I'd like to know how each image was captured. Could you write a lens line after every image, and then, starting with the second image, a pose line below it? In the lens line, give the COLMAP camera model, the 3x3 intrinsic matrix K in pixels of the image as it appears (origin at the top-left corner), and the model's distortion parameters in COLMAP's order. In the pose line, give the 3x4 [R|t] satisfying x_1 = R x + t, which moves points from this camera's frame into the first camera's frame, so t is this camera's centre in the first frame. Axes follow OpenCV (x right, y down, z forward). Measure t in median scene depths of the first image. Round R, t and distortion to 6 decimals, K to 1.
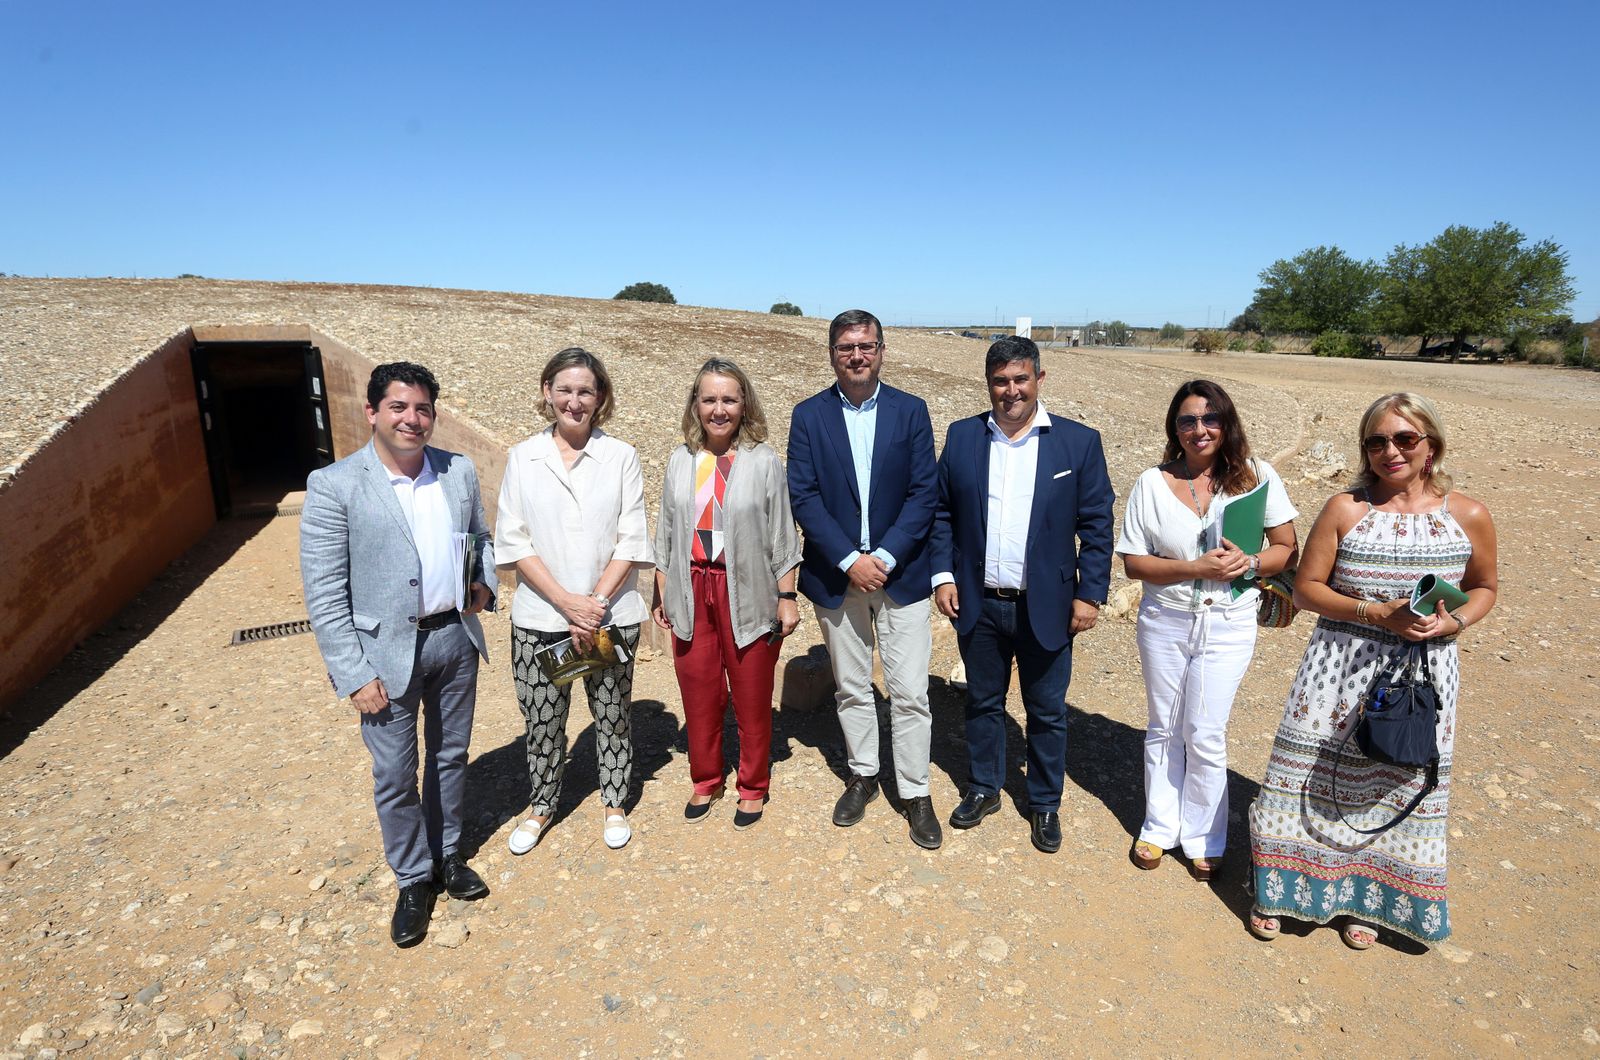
lens RADIAL K [[781.8, 0, 791.9], [0, 781.8, 522.0], [0, 0, 1]] dist [-0.072970, 0.032626]
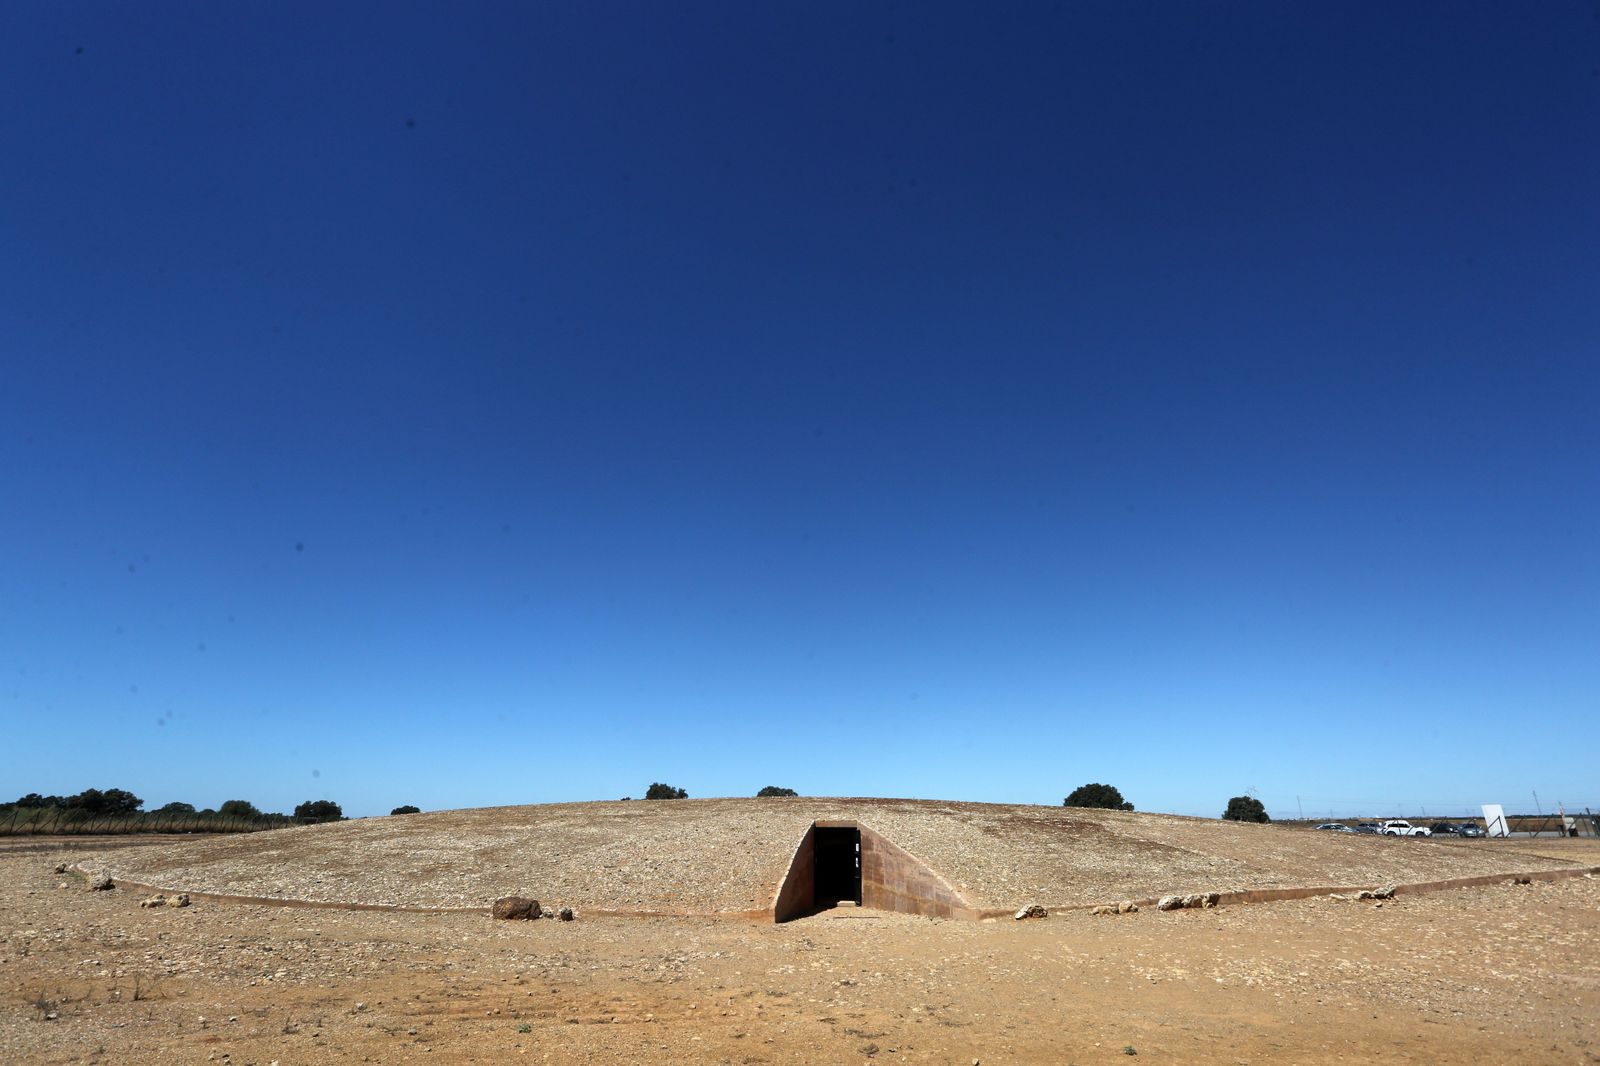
lens RADIAL K [[781.8, 0, 791.9], [0, 781.8, 525.0], [0, 0, 1]] dist [-0.072970, 0.032626]
pose [[0.824329, -0.211427, -0.525147, 0.600412], [-0.130310, 0.831865, -0.539462, 0.274809], [0.550909, 0.513127, 0.658180, -1.065498]]
